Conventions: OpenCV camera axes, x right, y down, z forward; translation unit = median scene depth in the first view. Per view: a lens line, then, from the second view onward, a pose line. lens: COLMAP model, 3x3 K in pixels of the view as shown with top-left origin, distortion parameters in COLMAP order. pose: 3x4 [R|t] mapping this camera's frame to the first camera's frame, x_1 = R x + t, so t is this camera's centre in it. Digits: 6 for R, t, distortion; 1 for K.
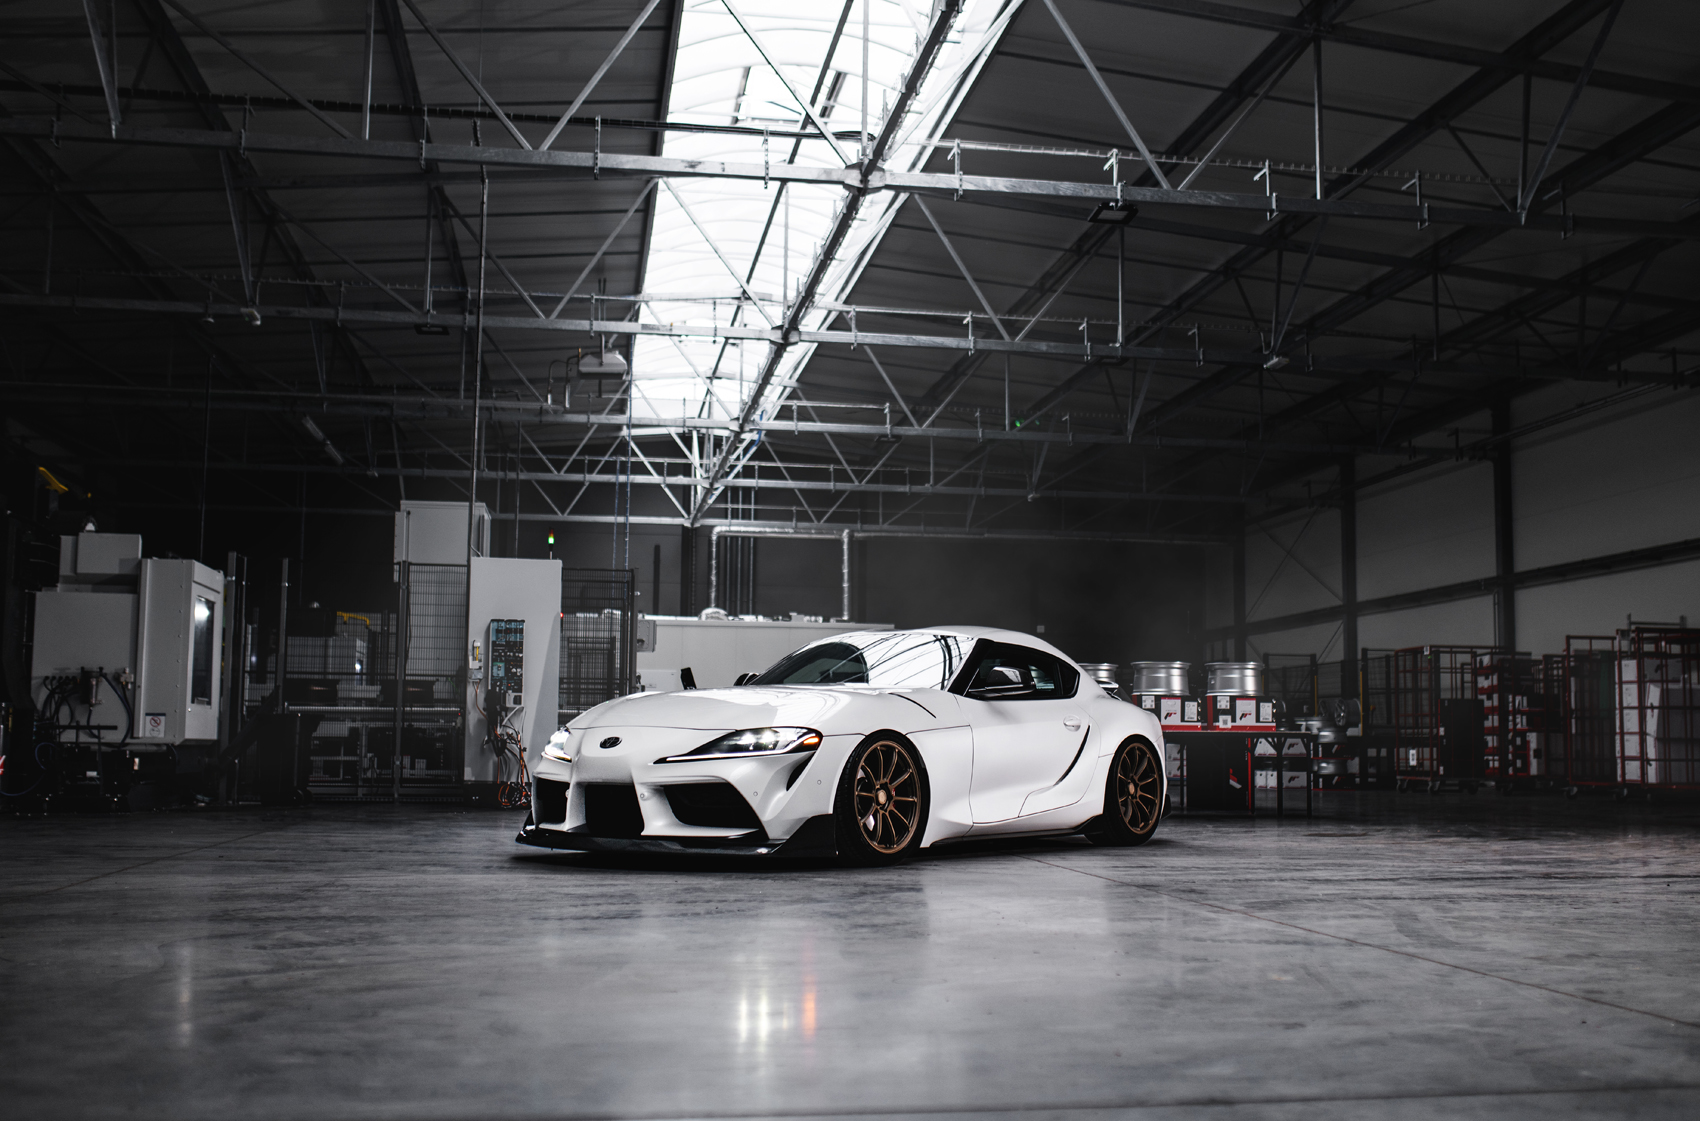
lens RADIAL K [[1817.8, 0, 882.1], [0, 1817.8, 560.9], [0, 0, 1]] dist [-0.071954, 0.120796]
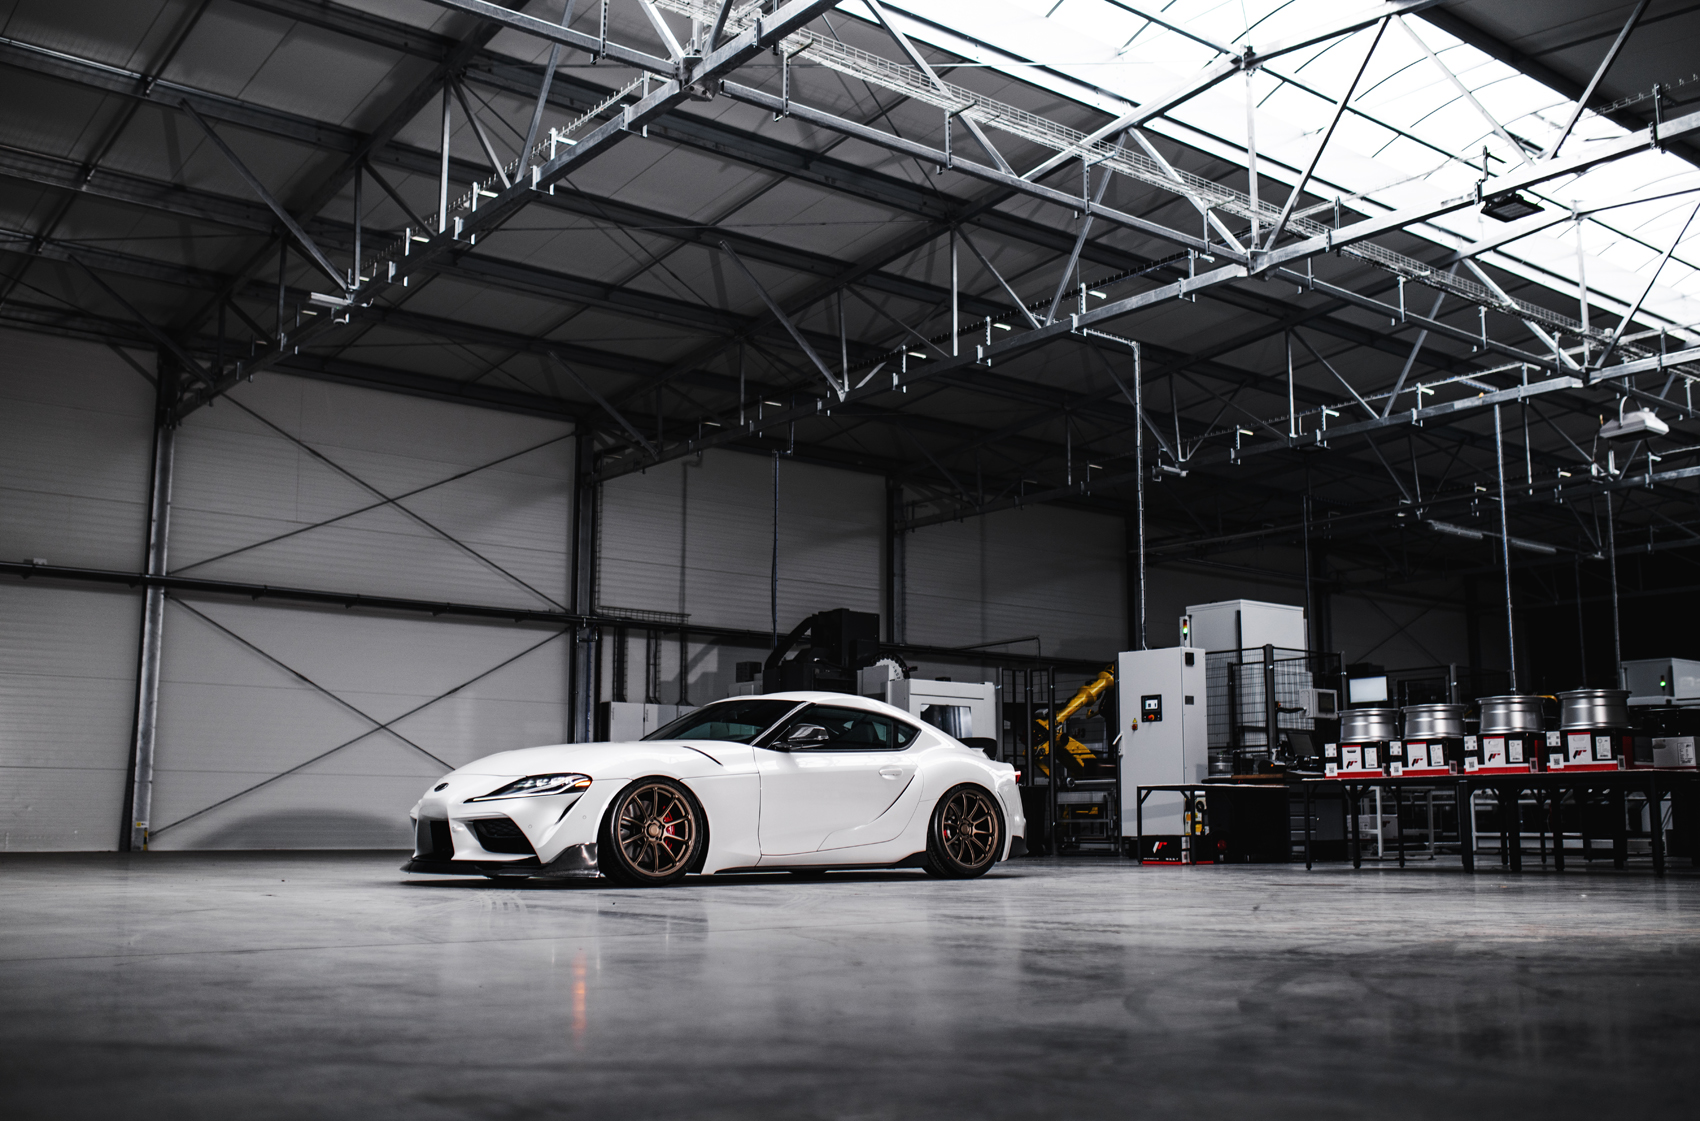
lens RADIAL K [[1642.2, 0, 850.0], [0, 1642.2, 560.5], [0, 0, 1]] dist [-0.063393, 0.103860]
pose [[0.479898, -0.148556, -0.864655, 0.632543], [0.093192, 0.988615, -0.118131, 0.048464], [0.872361, -0.023888, 0.488279, 0.293700]]
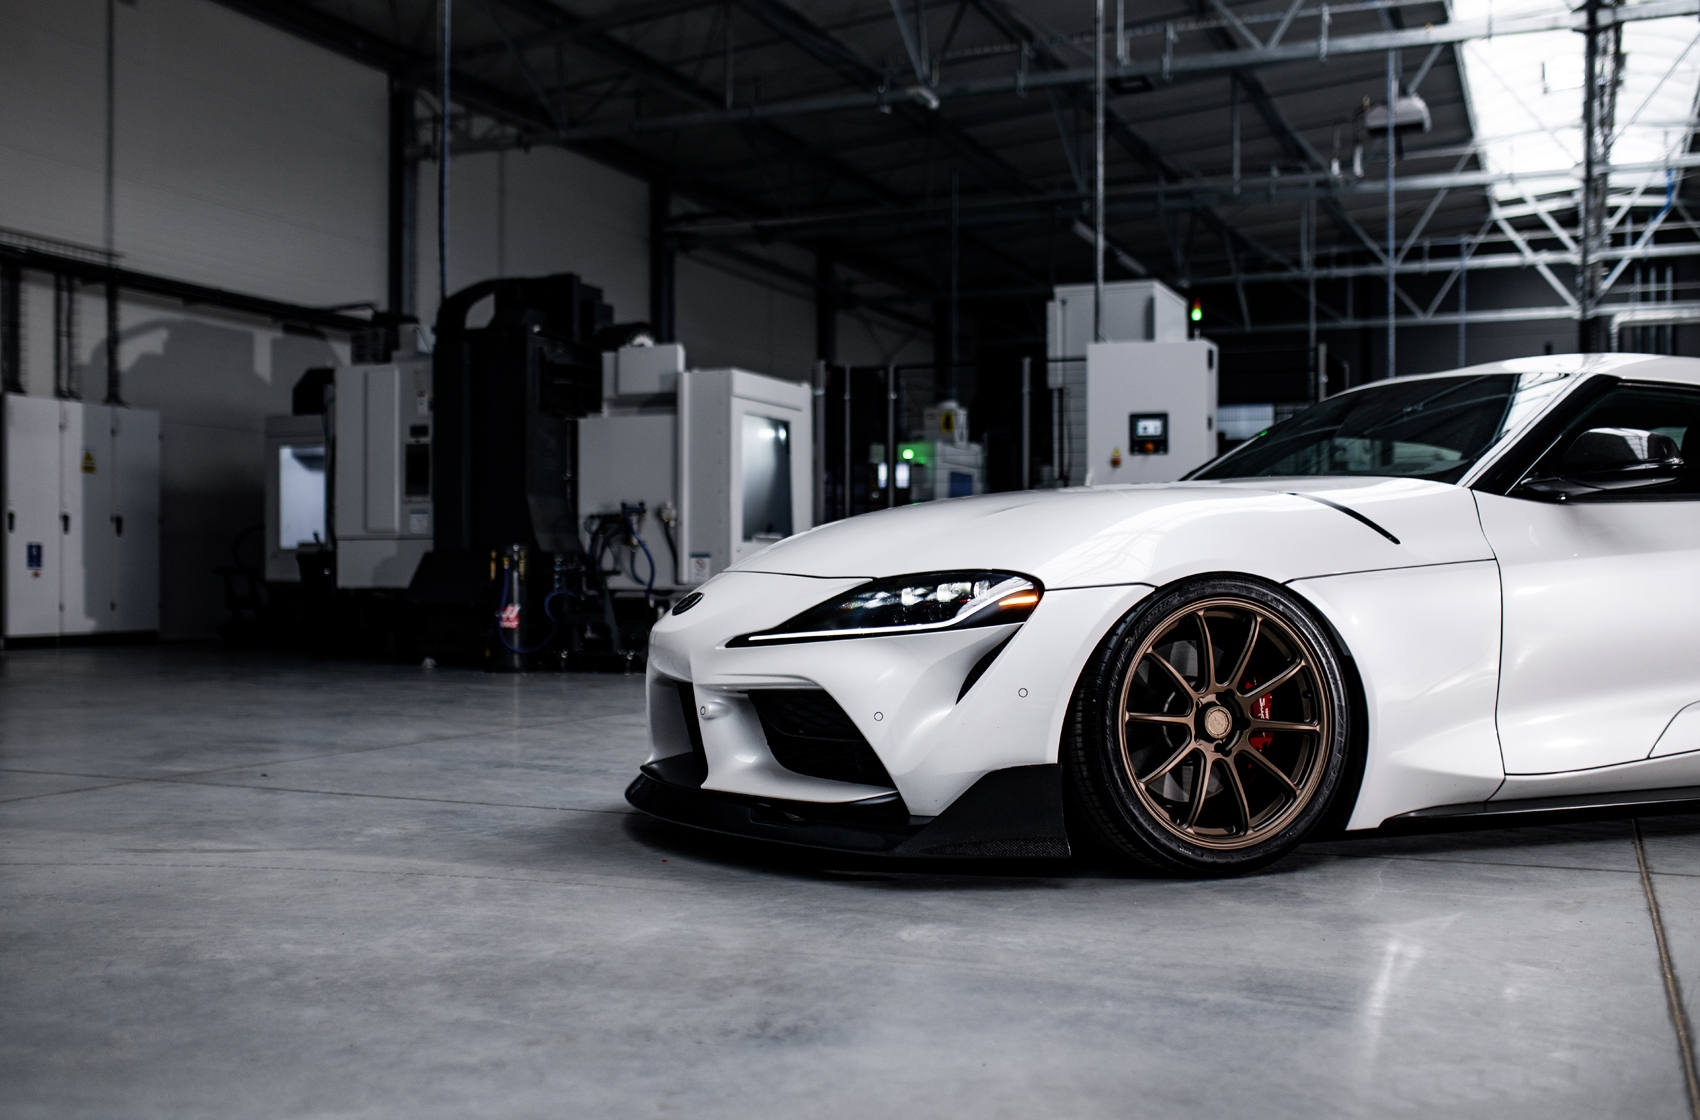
lens RADIAL K [[1733.5, 0, 831.8], [0, 1733.5, 573.9], [0, 0, 1]] dist [-0.061693, 0.102734]
pose [[0.840626, -0.009325, -0.541536, 0.077826], [0.064233, 0.994512, 0.082583, 0.026633], [0.537794, -0.104206, 0.836612, 0.304236]]
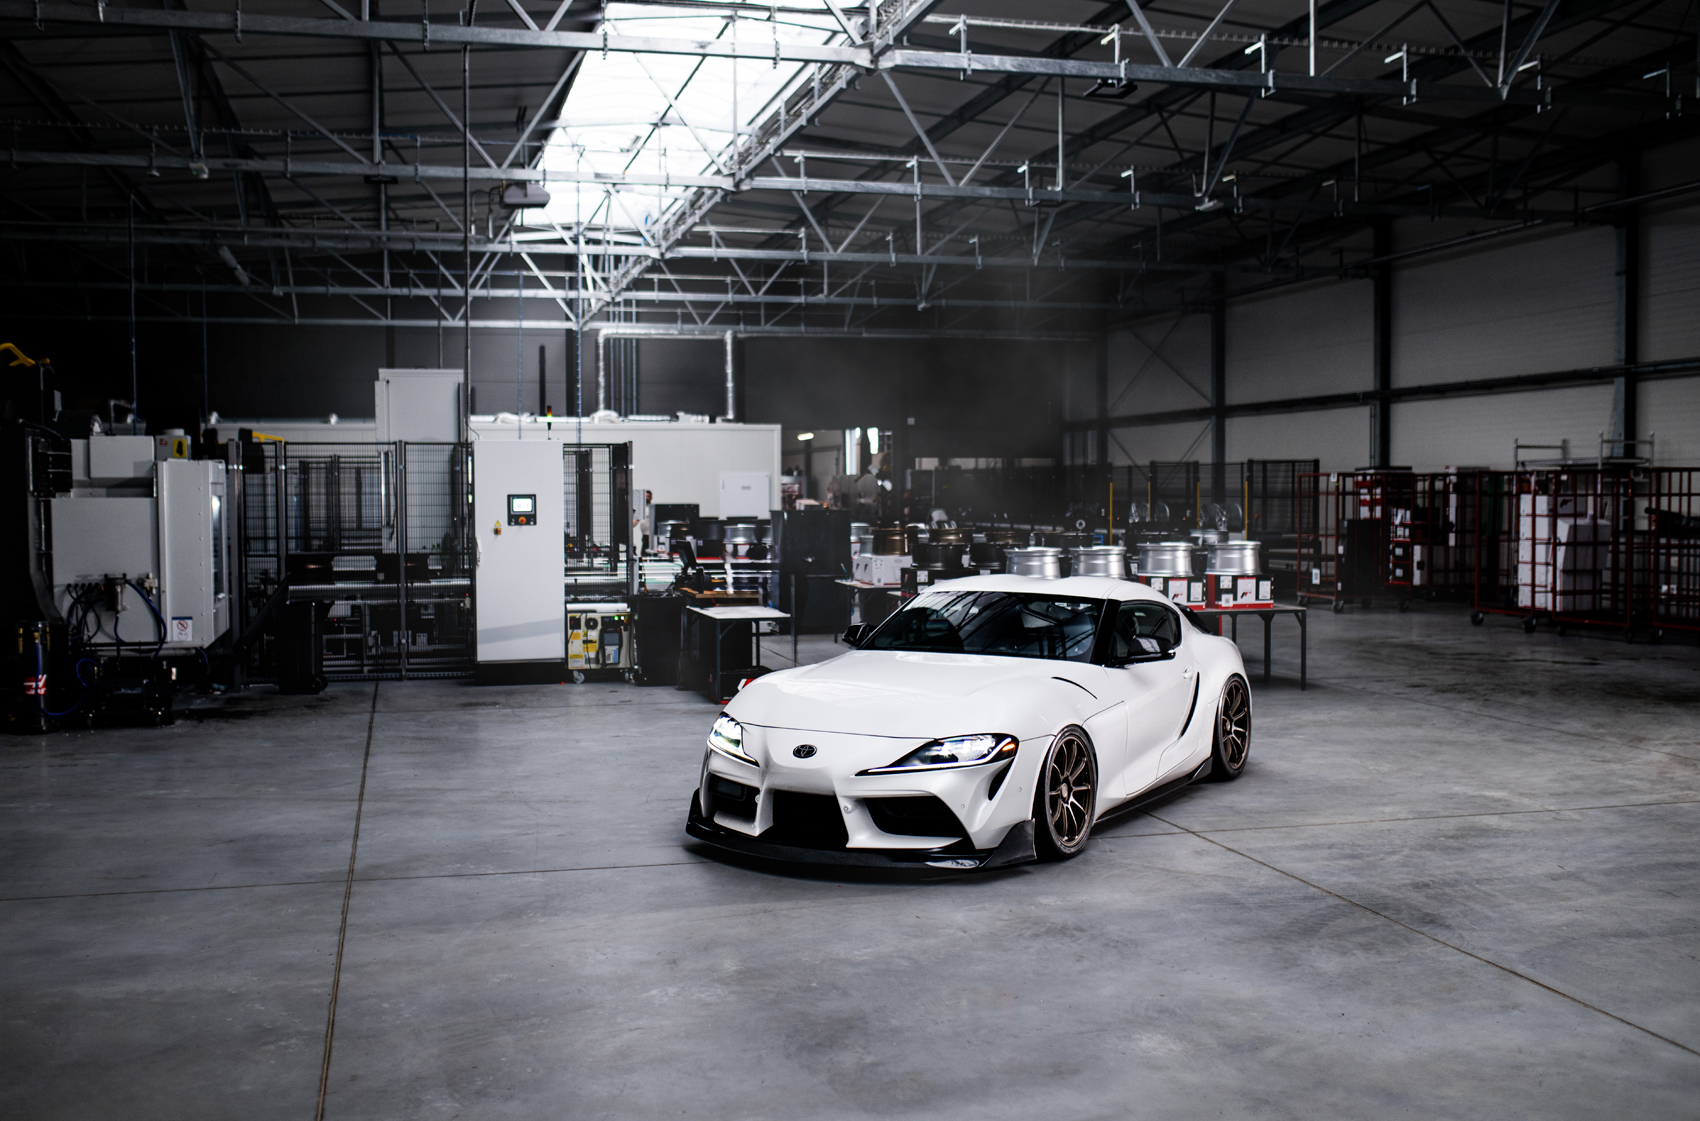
lens RADIAL K [[1716.1, 0, 808.5], [0, 1716.1, 557.5], [0, 0, 1]] dist [-0.083204, 0.164484]
pose [[0.997430, -0.017495, 0.069472, -0.105992], [0.007305, 0.989505, 0.144312, -0.070670], [-0.071268, -0.143434, 0.987090, 0.043606]]
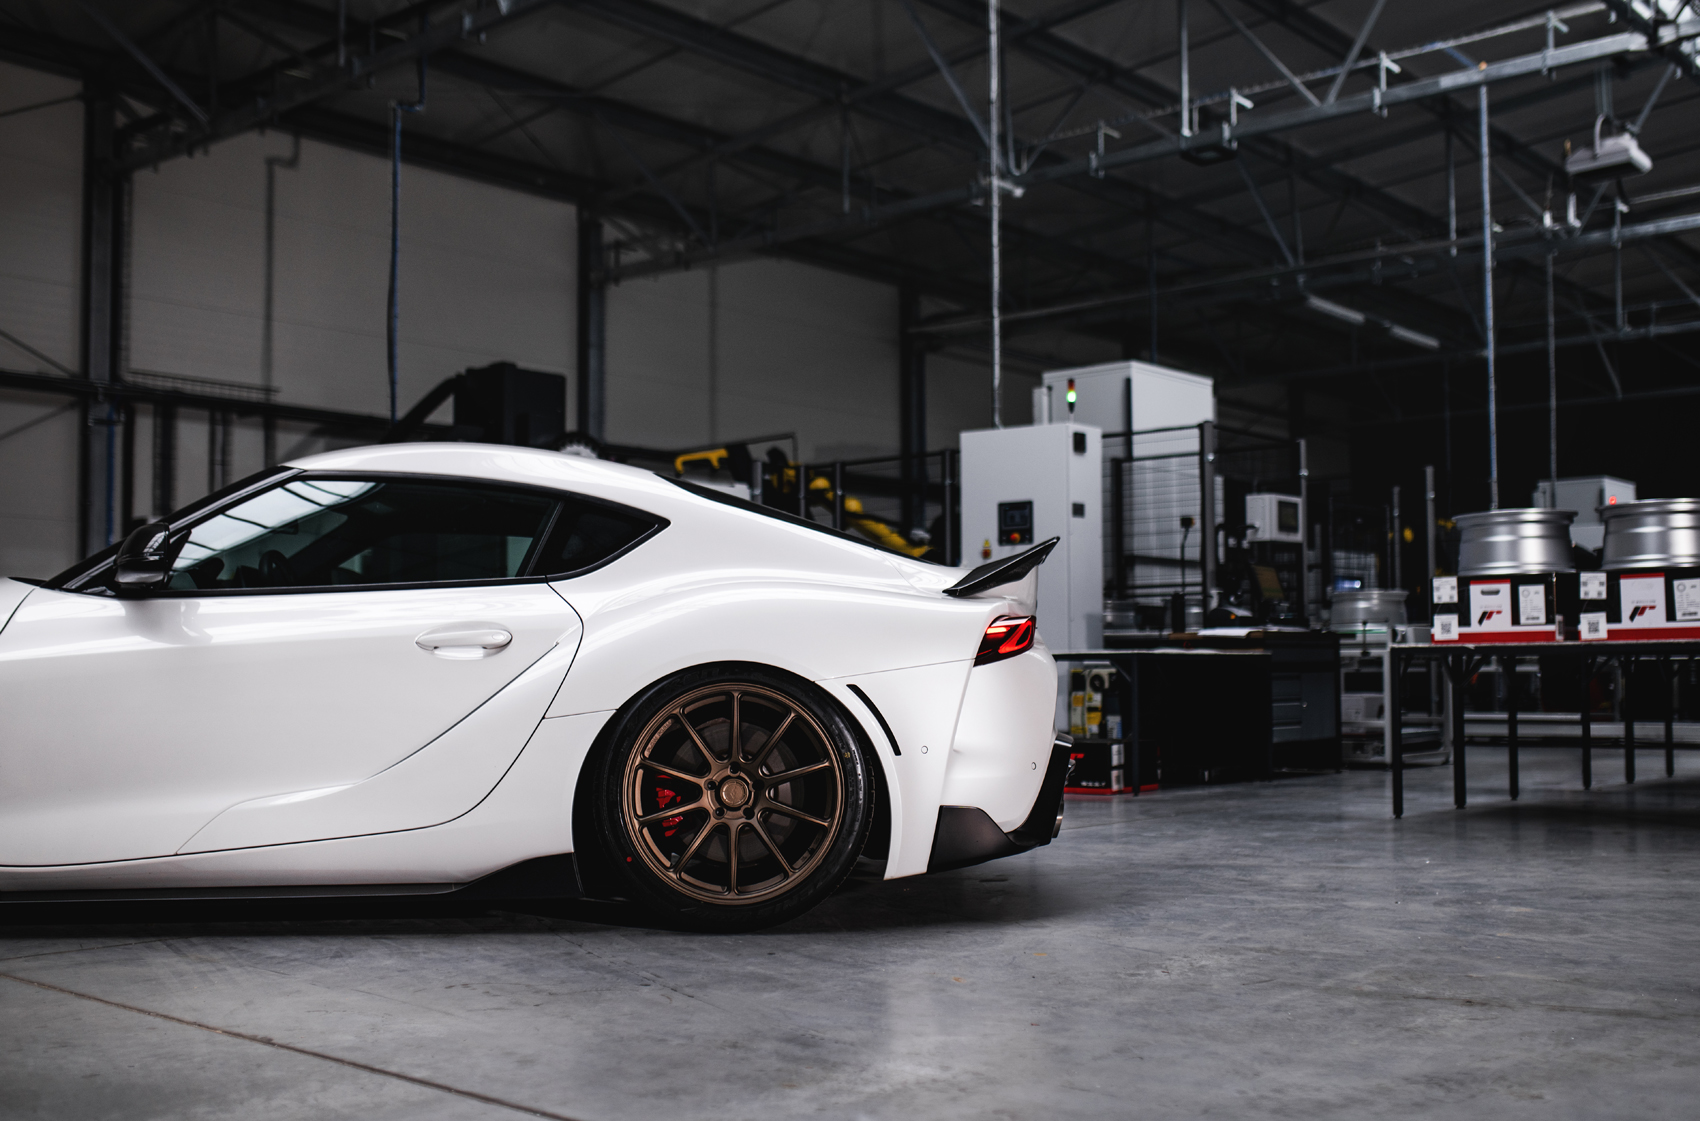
lens RADIAL K [[1757.3, 0, 894.2], [0, 1757.3, 583.7], [0, 0, 1]] dist [-0.078186, 0.127257]
pose [[0.644495, -0.052703, -0.762790, 0.296767], [0.091833, 0.995736, 0.008793, 0.049514], [0.759074, -0.075716, 0.646586, 0.489781]]
